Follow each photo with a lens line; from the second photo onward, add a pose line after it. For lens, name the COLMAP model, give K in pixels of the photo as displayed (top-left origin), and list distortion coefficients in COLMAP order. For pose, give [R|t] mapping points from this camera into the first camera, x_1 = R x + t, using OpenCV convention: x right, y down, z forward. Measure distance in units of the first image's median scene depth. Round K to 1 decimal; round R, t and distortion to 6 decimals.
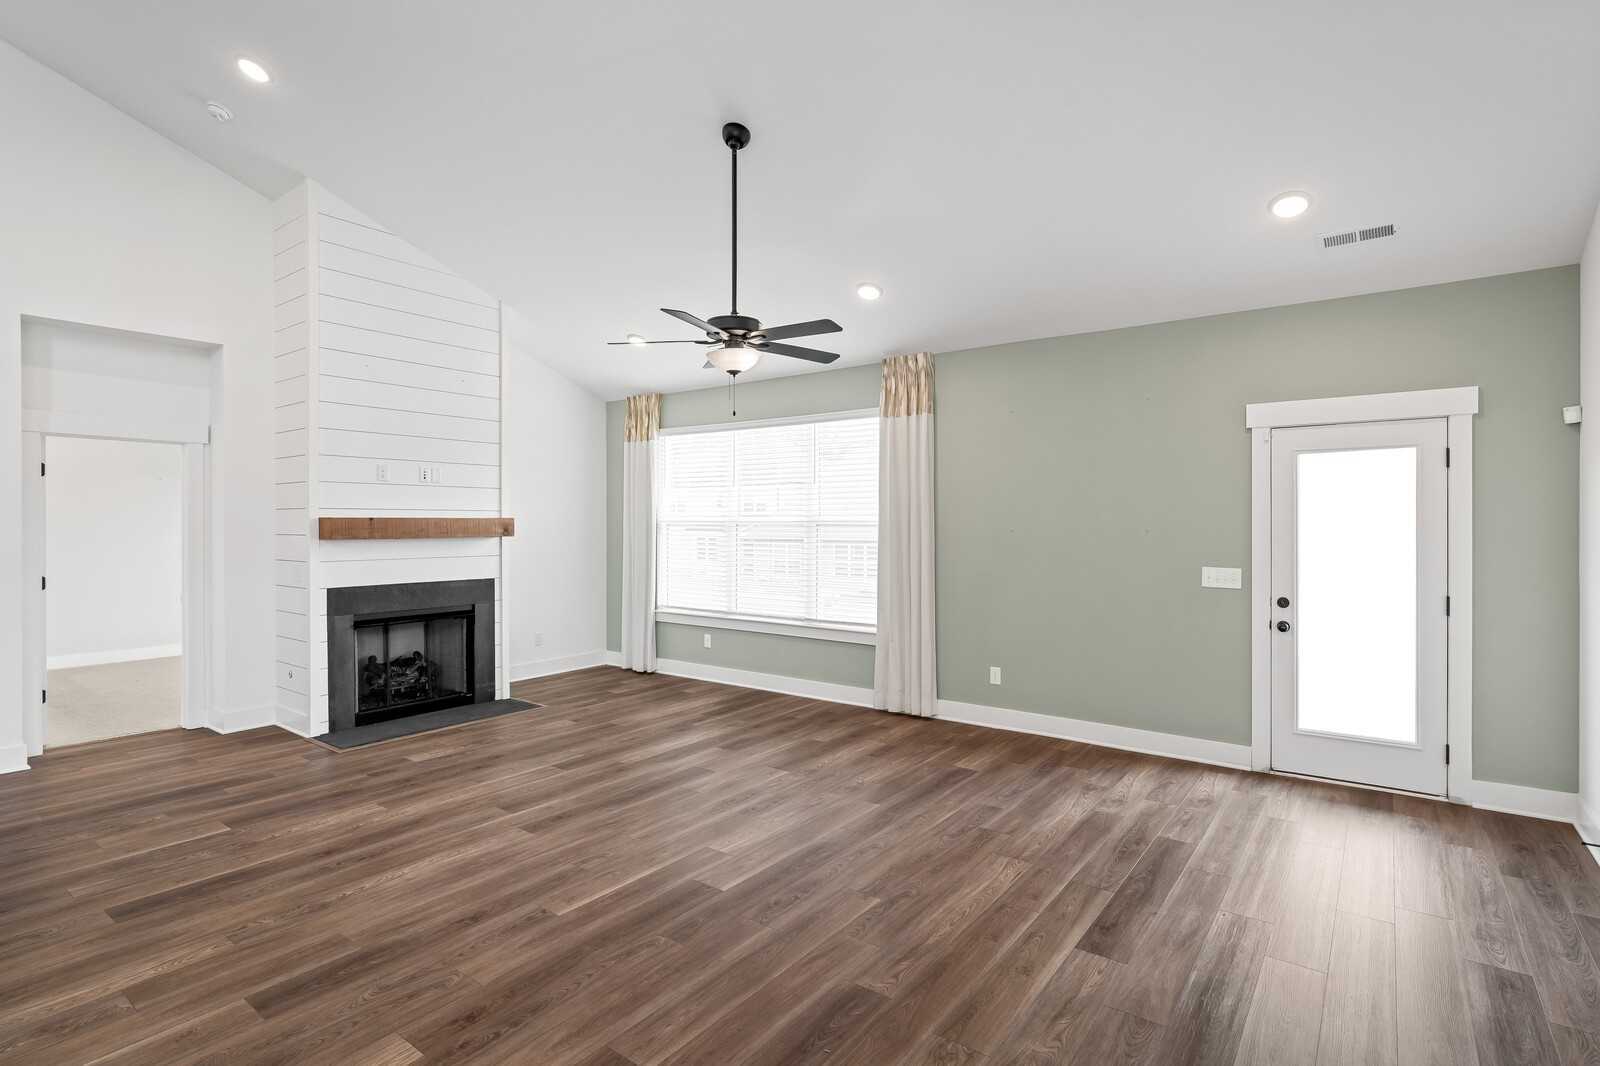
lens RADIAL K [[780.2, 0, 799.9], [0, 780.2, 534.0], [0, 0, 1]] dist [-0.000436, 0.000078]
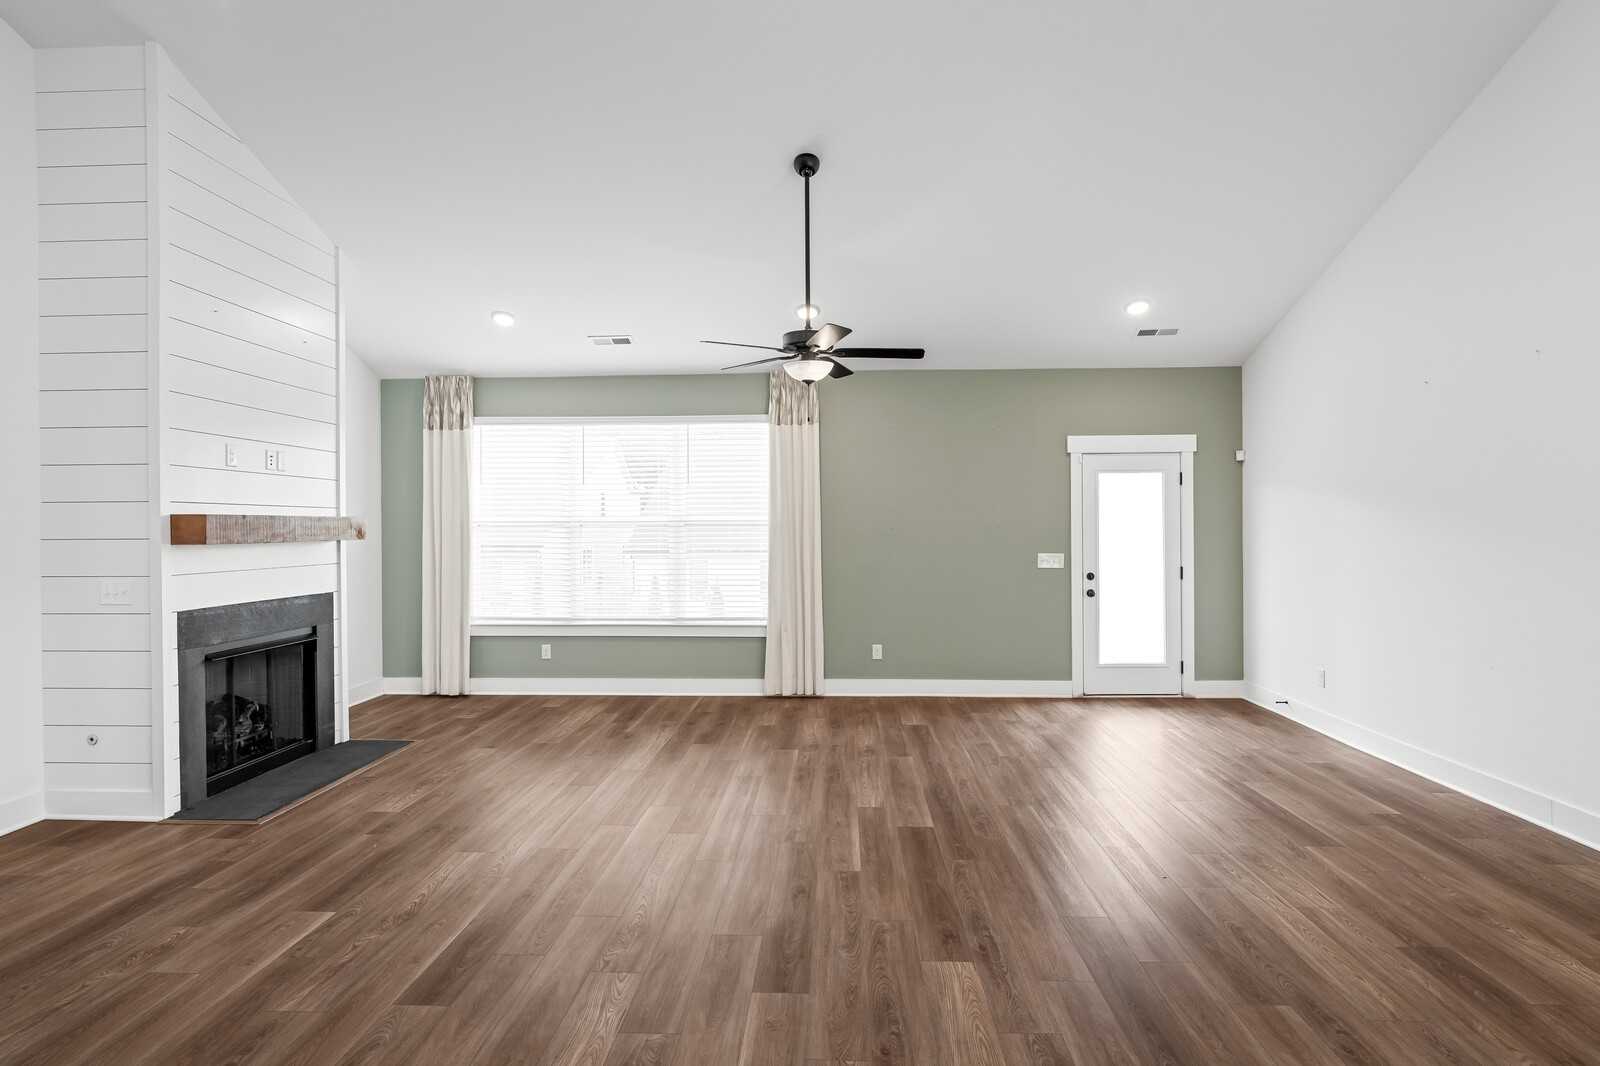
lens RADIAL K [[819.0, 0, 799.6], [0, 819.0, 539.4], [0, 0, 1]] dist [0.001167, 0.001319]
pose [[0.830105, -0.012034, 0.557478, -0.554277], [0.012475, 0.999918, 0.003008, 0.007315], [-0.557468, 0.004457, 0.830186, 0.043317]]
